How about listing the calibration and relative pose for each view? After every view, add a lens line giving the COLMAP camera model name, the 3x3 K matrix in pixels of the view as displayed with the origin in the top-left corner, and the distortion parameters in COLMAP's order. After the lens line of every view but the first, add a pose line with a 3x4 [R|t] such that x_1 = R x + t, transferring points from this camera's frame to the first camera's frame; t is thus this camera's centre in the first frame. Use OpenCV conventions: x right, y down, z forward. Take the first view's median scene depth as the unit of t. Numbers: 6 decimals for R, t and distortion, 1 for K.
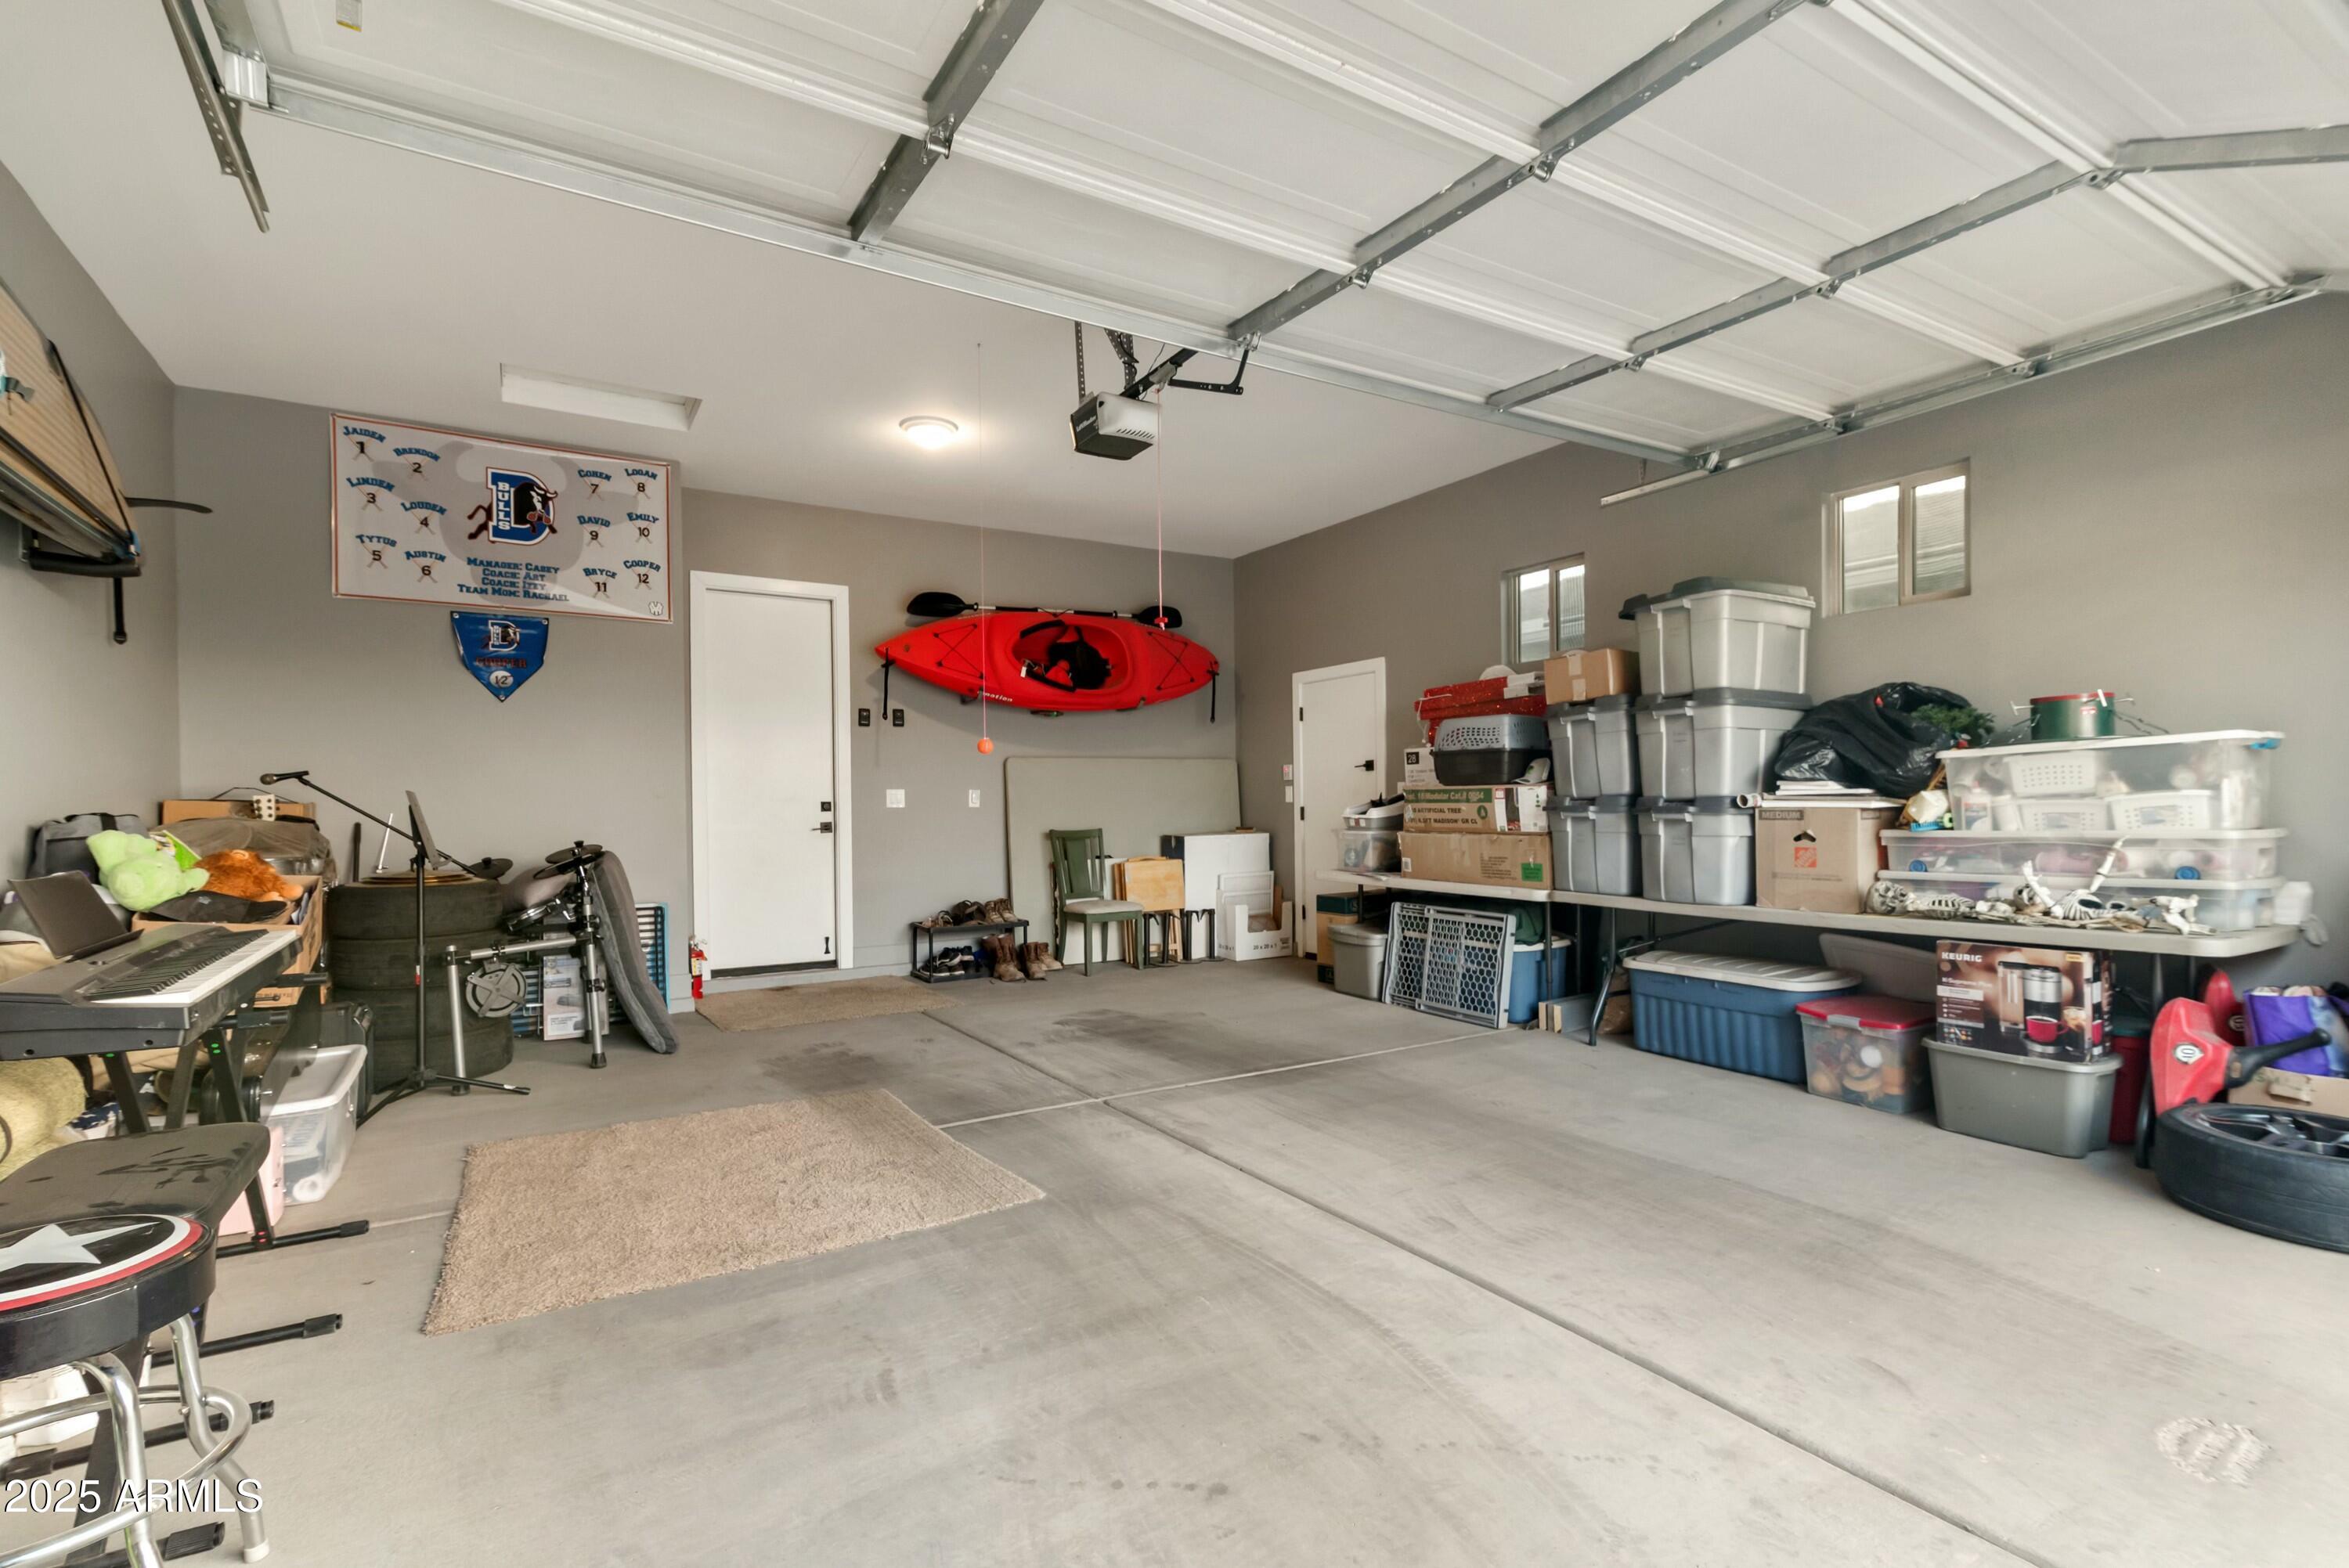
lens RADIAL K [[1077.8, 0, 1165.3], [0, 1077.8, 797.7], [0, 0, 1]] dist [0.016169, -0.000505]
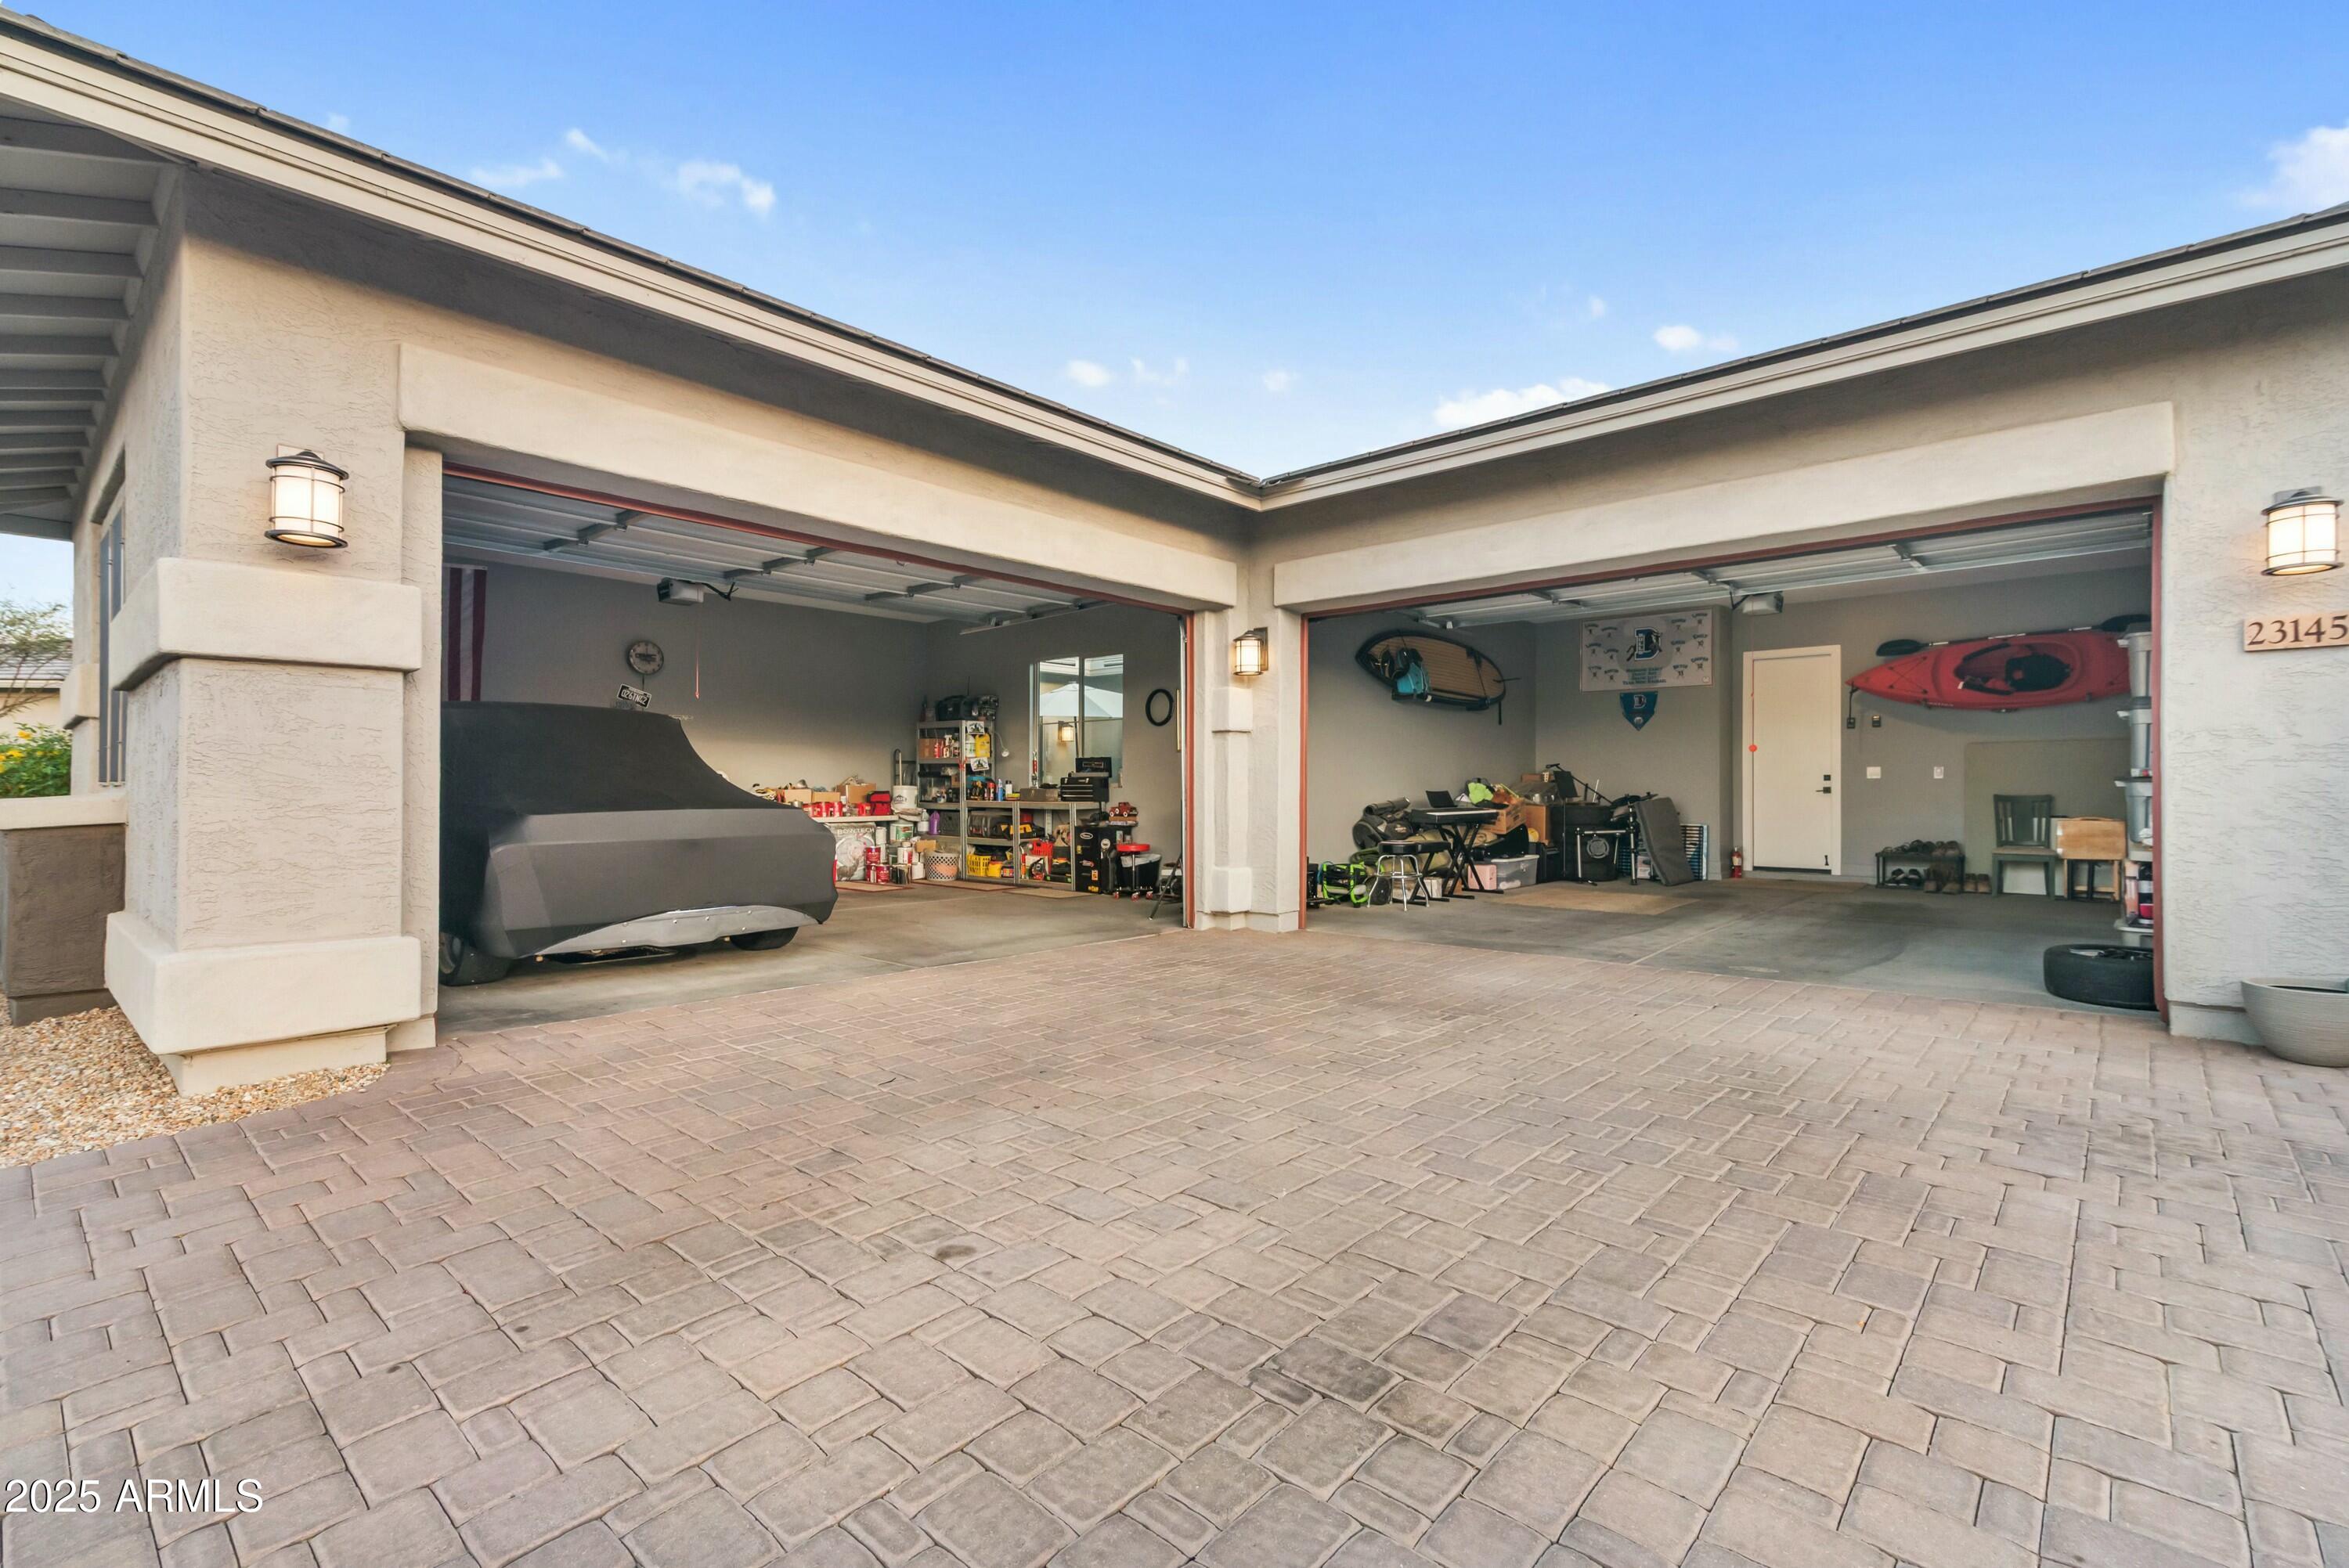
lens RADIAL K [[1069.7, 0, 1175.3], [0, 1069.7, 787.7], [0, 0, 1]] dist [0.015575, -0.000504]
pose [[0.279205, 0.008921, -0.960190, 1.141647], [0.001510, 0.999952, 0.009730, 0.006692], [0.960230, -0.004167, 0.279178, -0.500352]]
